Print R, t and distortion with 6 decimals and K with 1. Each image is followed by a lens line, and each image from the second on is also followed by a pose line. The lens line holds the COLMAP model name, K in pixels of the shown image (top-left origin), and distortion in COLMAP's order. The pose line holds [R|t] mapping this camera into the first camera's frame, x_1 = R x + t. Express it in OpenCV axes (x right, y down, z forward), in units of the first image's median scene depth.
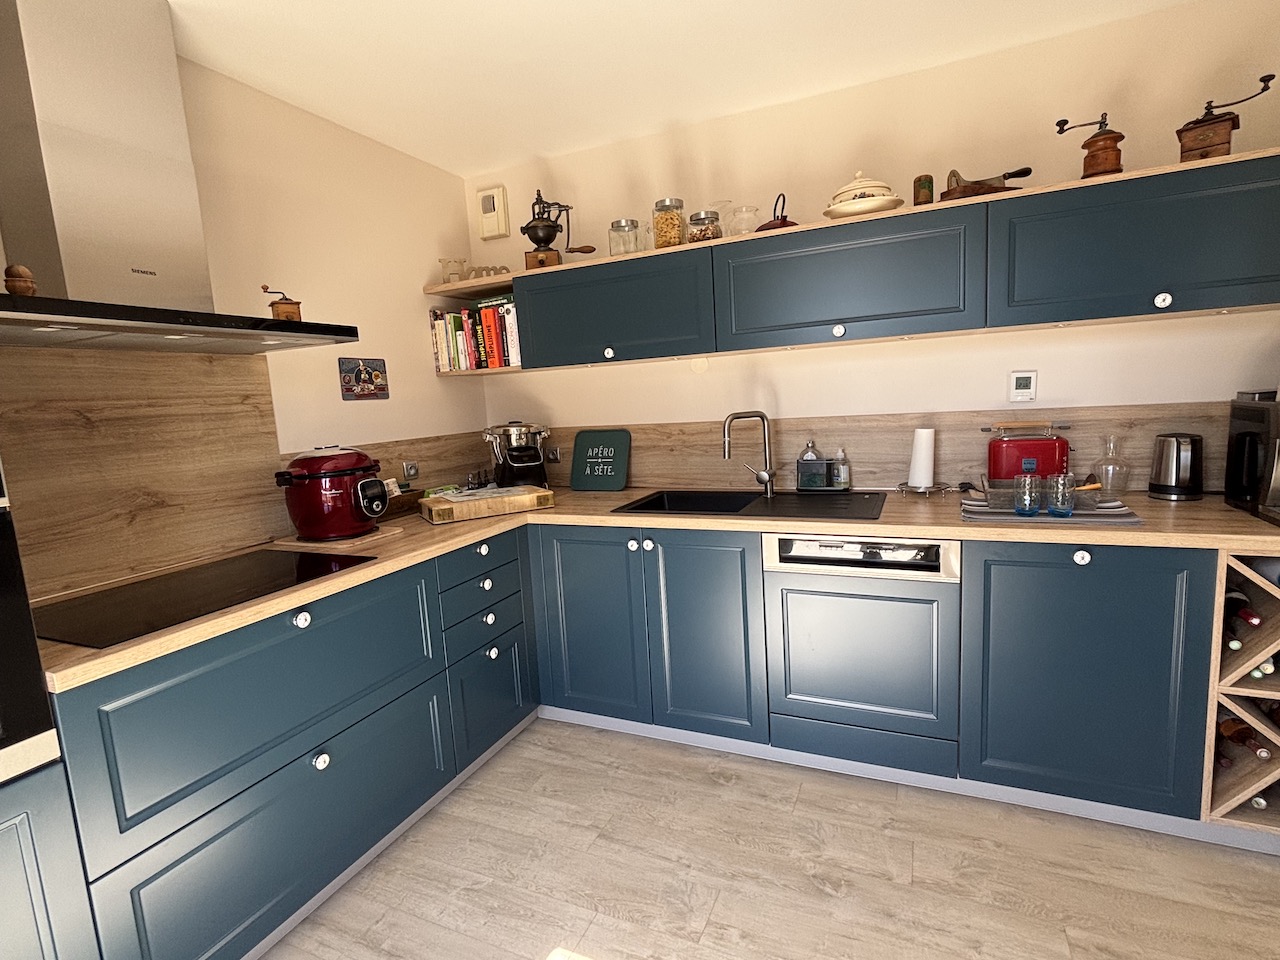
lens RADIAL K [[626.0, 0, 643.8], [0, 626.0, 478.0], [0, 0, 1]] dist [0.016939, -0.018804]
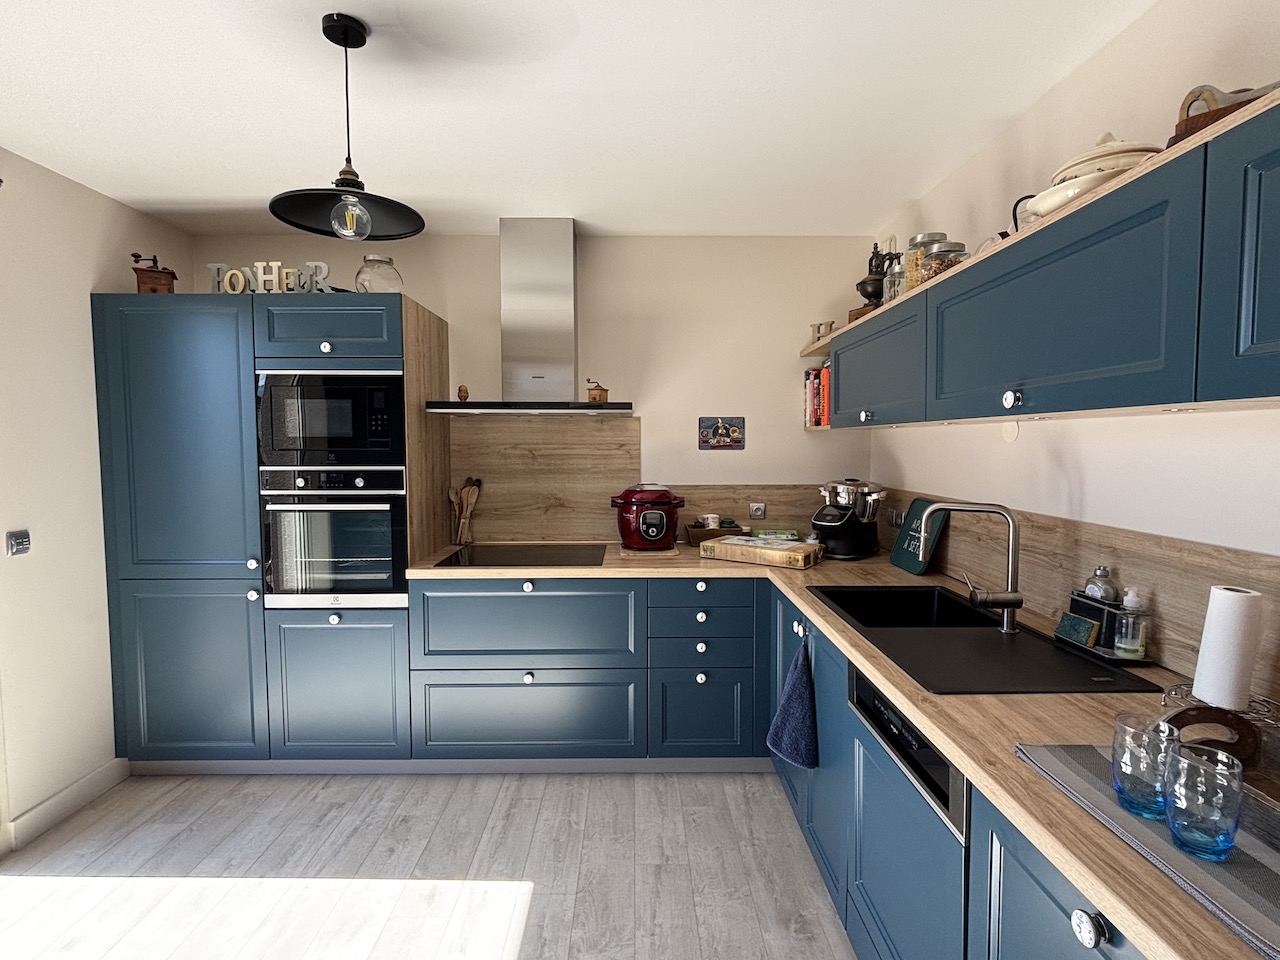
lens RADIAL K [[626.0, 0, 643.8], [0, 626.0, 478.0], [0, 0, 1]] dist [0.016939, -0.018804]
pose [[0.420737, 0.109714, -0.900524, 0.769124], [-0.142762, 0.988299, 0.053707, -0.140065], [0.895879, 0.105964, 0.431477, 0.403732]]
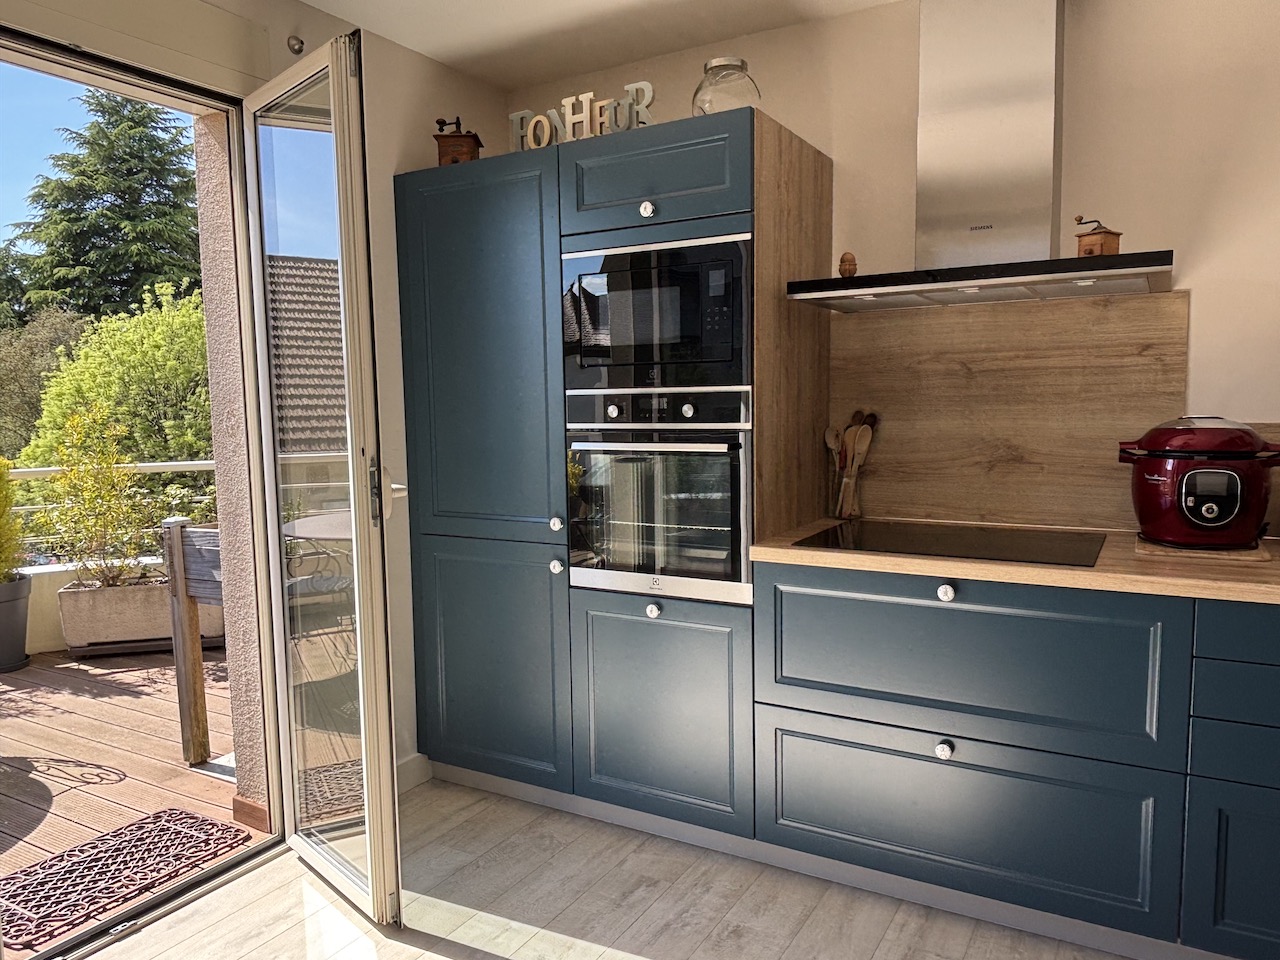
lens RADIAL K [[904.5, 0, 635.7], [0, 904.5, 486.3], [0, 0, 1]] dist [0.075972, -0.113267]
pose [[-0.105465, 0.156226, -0.982075, 0.611858], [-0.107024, 0.980063, 0.167400, -0.080799], [0.988647, 0.122761, -0.086642, 0.482680]]
